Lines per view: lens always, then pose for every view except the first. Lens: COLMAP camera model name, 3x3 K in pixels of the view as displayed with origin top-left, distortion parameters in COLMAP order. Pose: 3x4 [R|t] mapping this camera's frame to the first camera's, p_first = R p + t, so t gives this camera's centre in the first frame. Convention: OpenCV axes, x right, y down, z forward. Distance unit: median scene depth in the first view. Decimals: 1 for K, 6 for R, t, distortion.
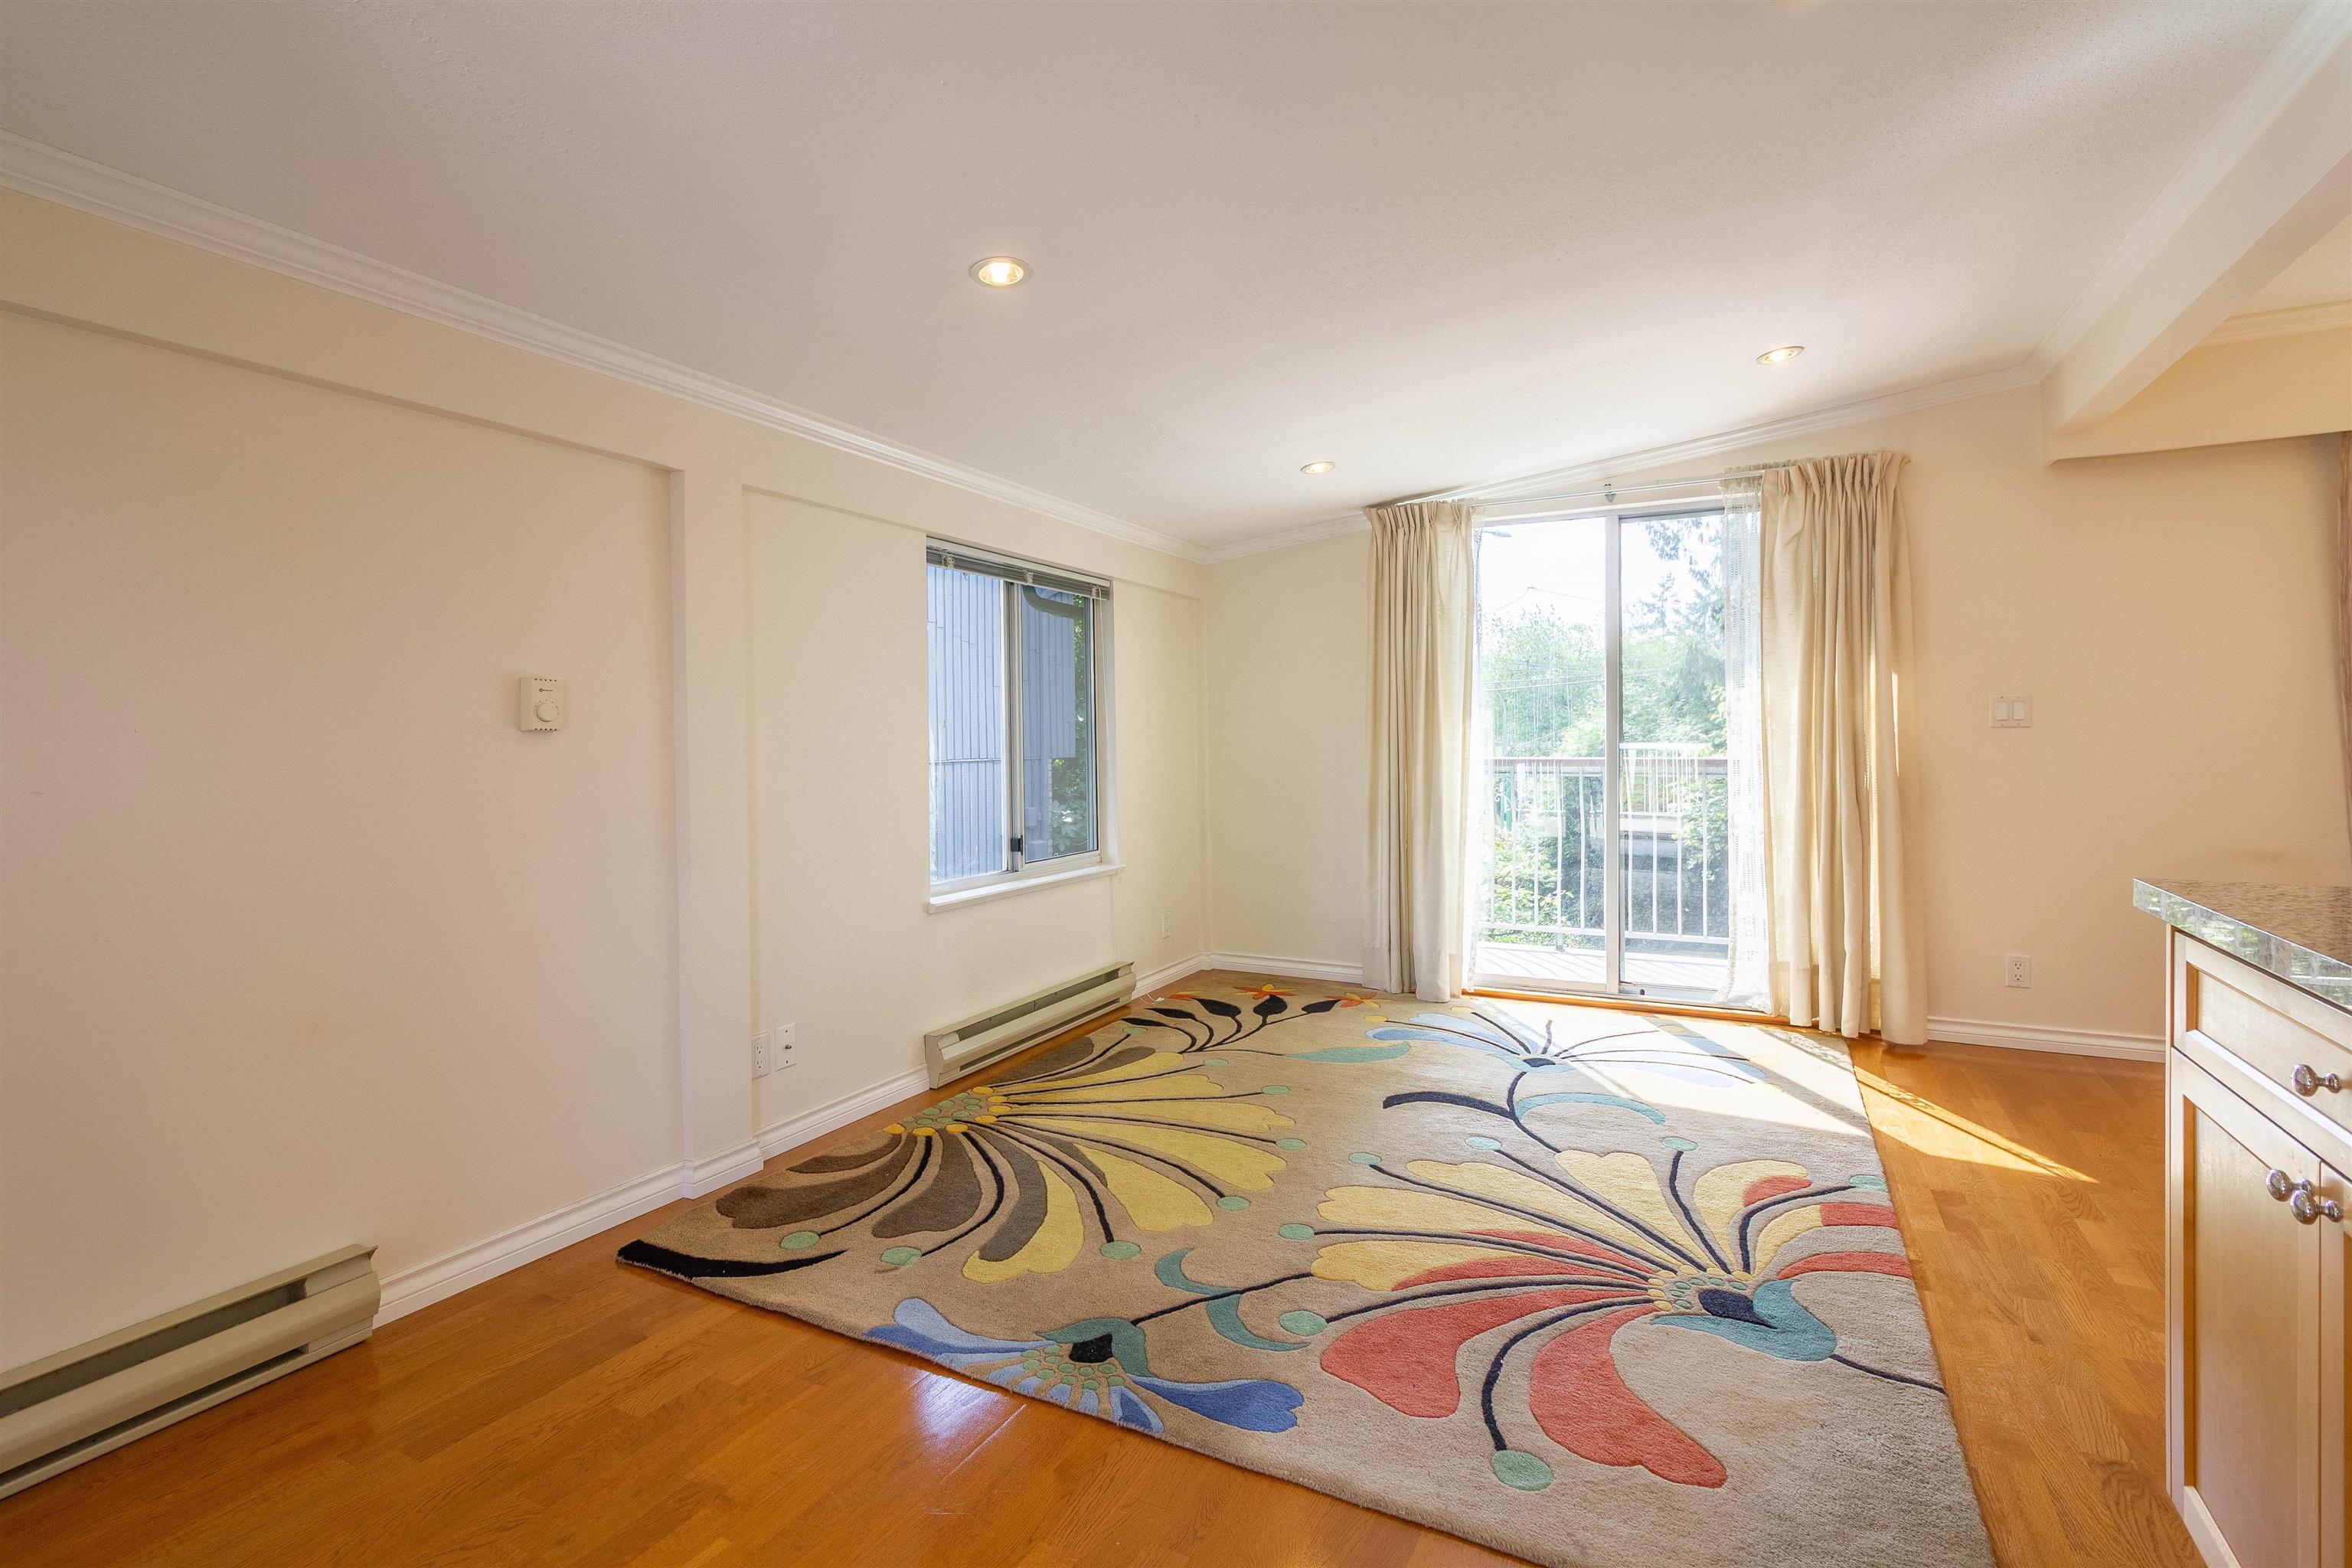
lens RADIAL K [[1084.9, 0, 1173.1], [0, 1084.9, 741.9], [0, 0, 1]] dist [0.001949, 0.000527]
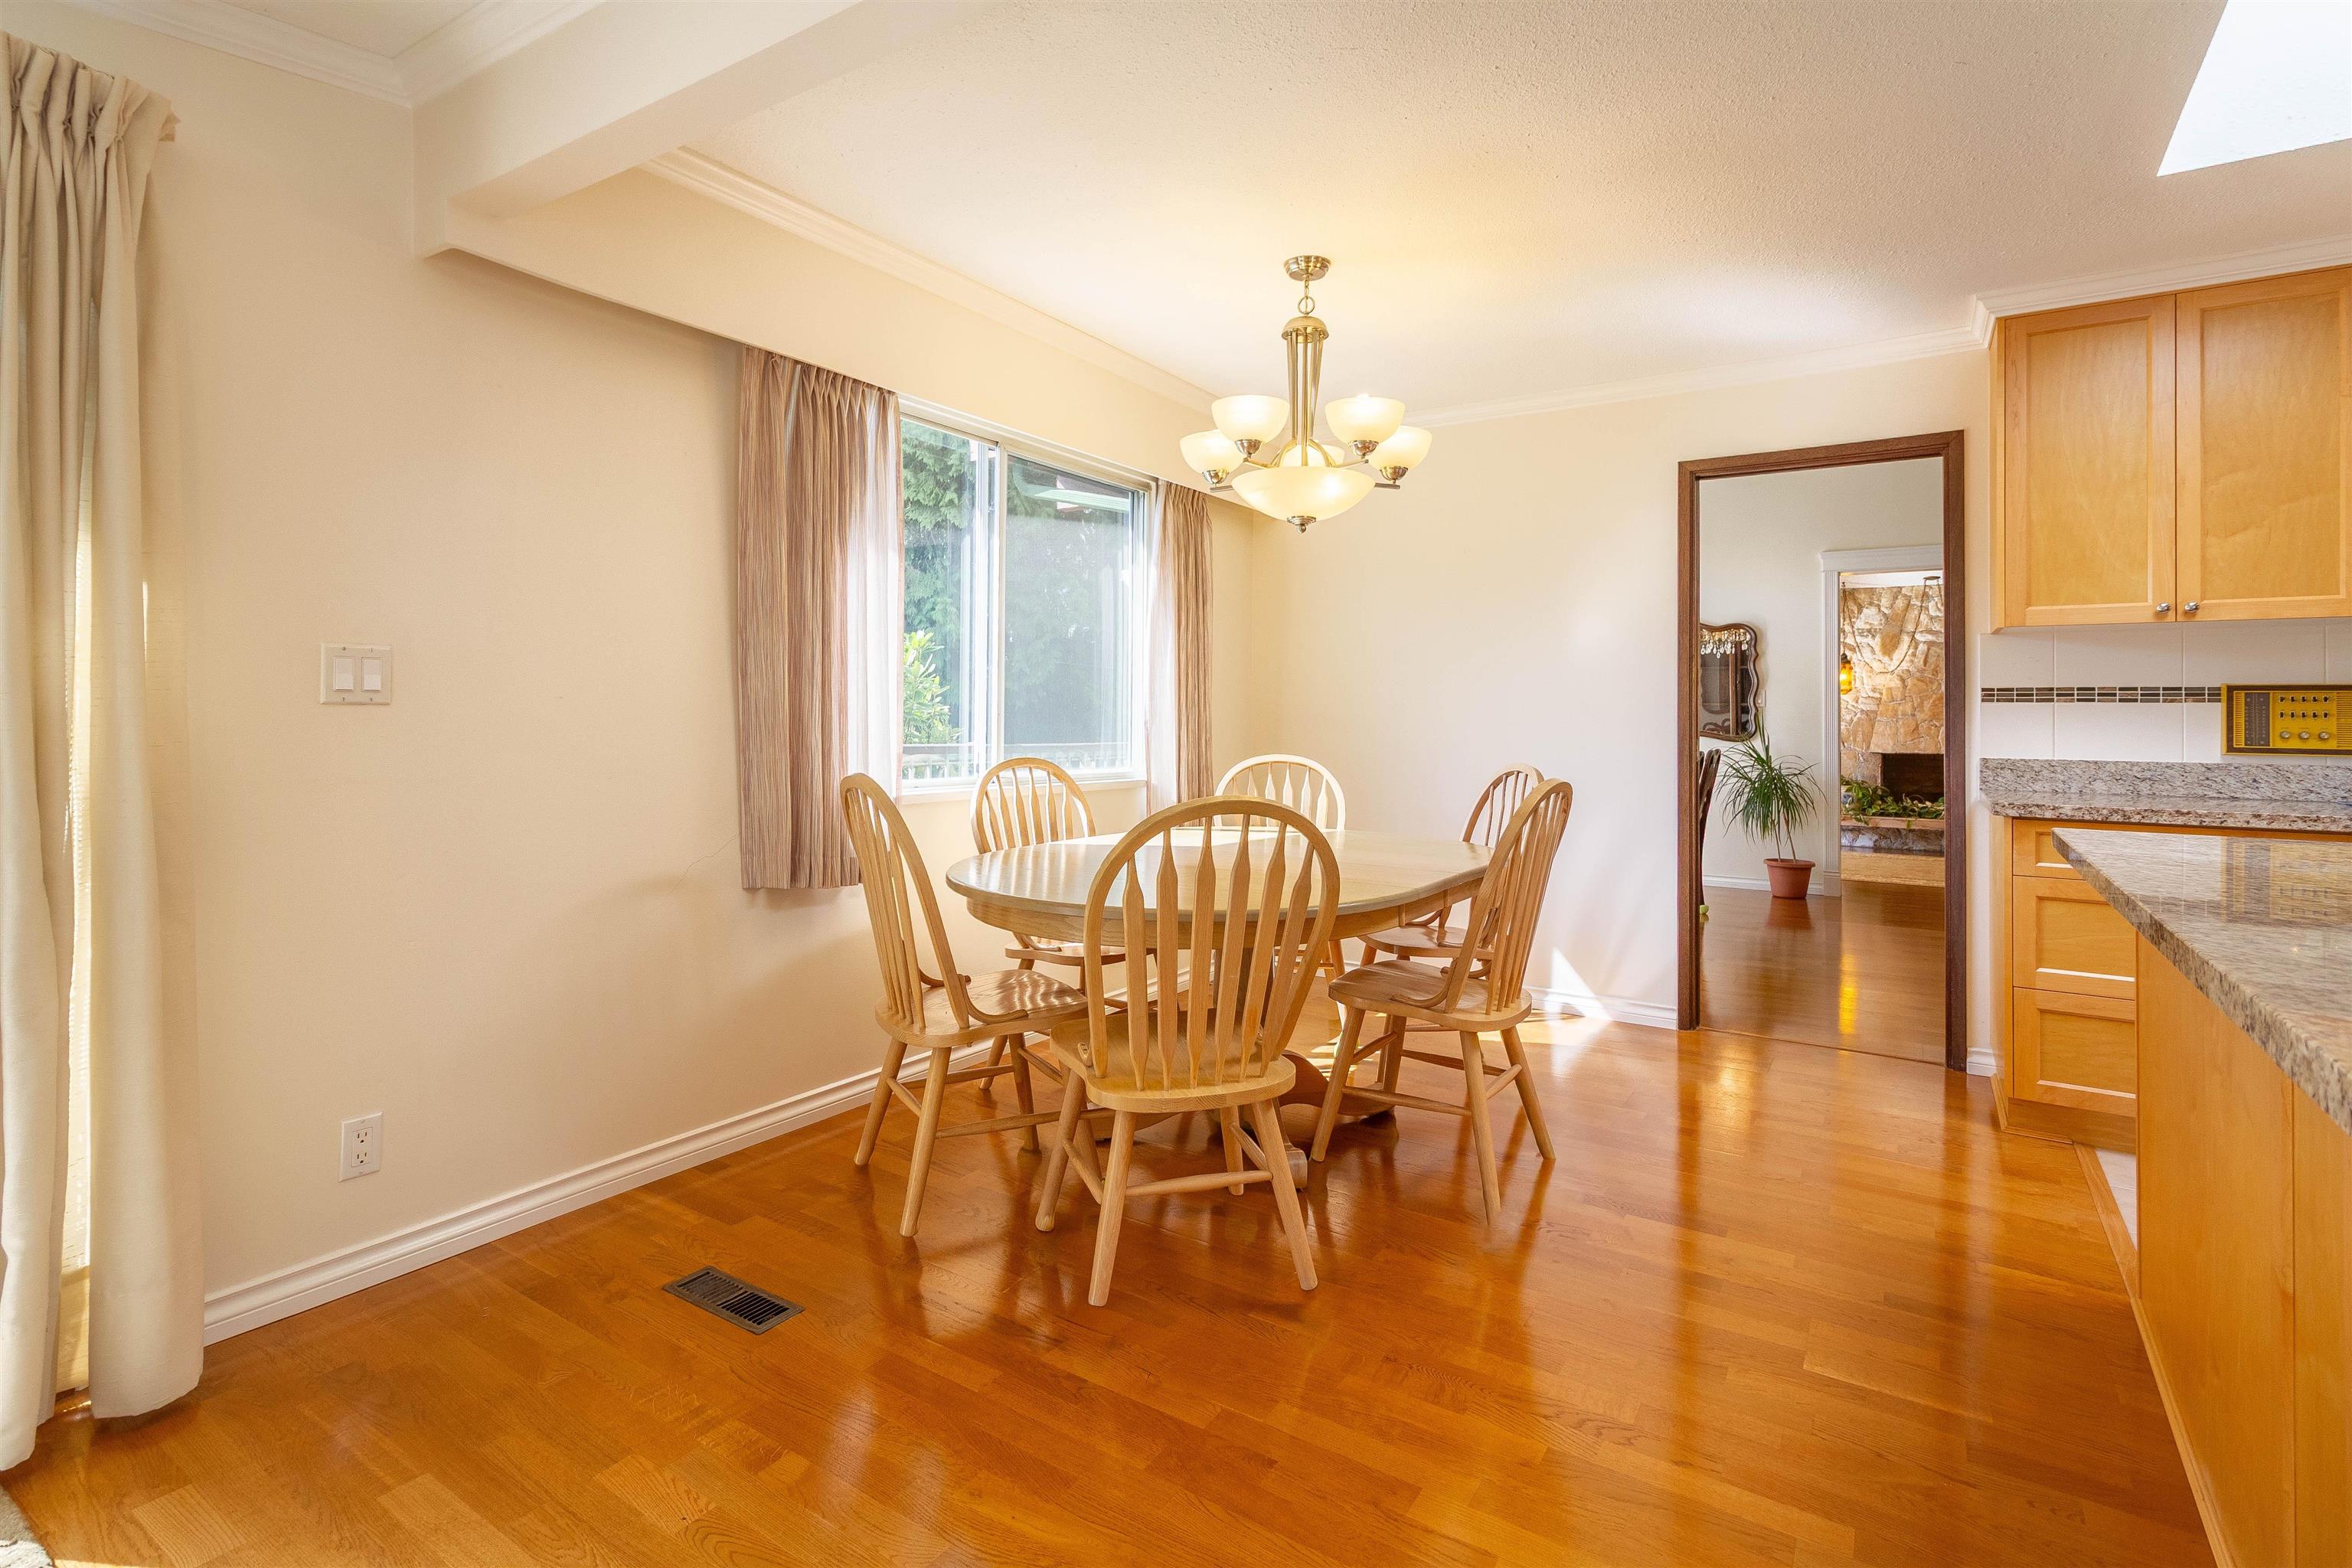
lens RADIAL K [[1126.3, 0, 1168.9], [0, 1126.3, 706.5], [0, 0, 1]] dist [0.004200, 0.000373]
pose [[0.096788, 0.018190, 0.995139, 0.339570], [-0.004198, 0.999832, -0.017867, -0.006009], [-0.995296, -0.002449, 0.096848, 0.752638]]
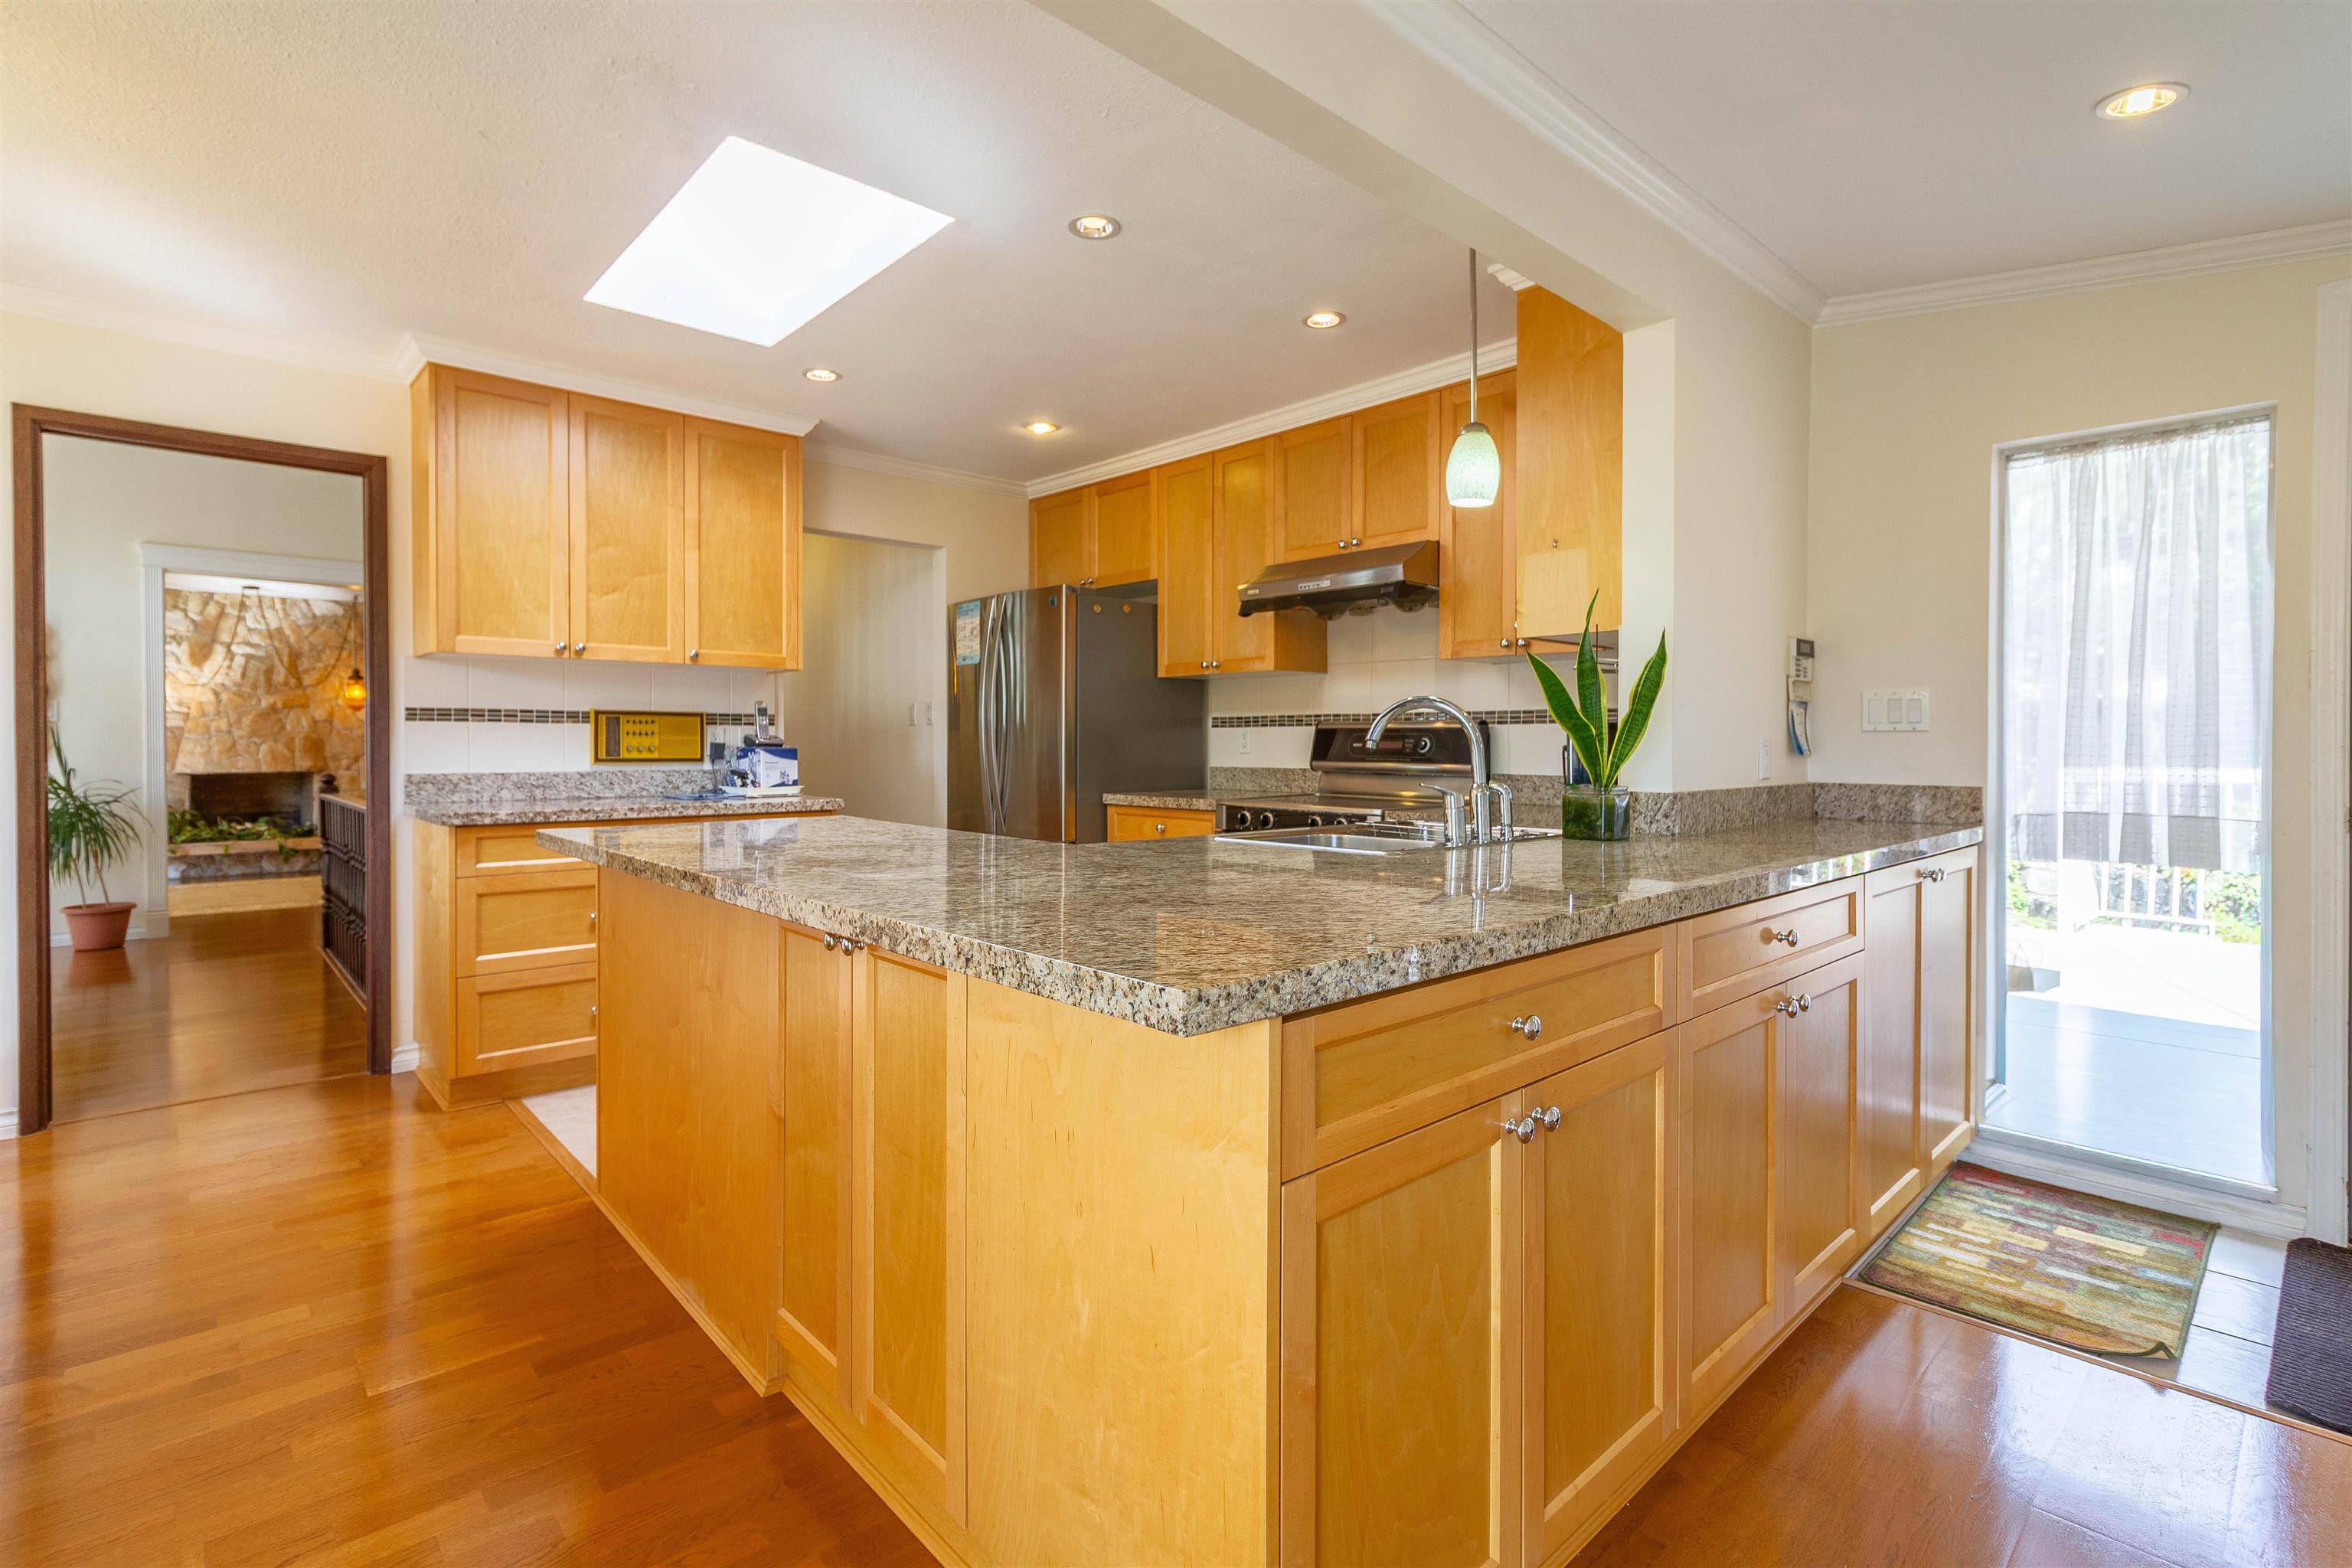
lens RADIAL K [[1090.6, 0, 1183.2], [0, 1090.6, 757.3], [0, 0, 1]] dist [0.004122, 0.000756]
pose [[-0.944968, 0.001409, 0.327161, 0.393320], [0.006859, 0.999856, 0.015507, -0.008023], [-0.327092, 0.016898, -0.944841, 0.897344]]
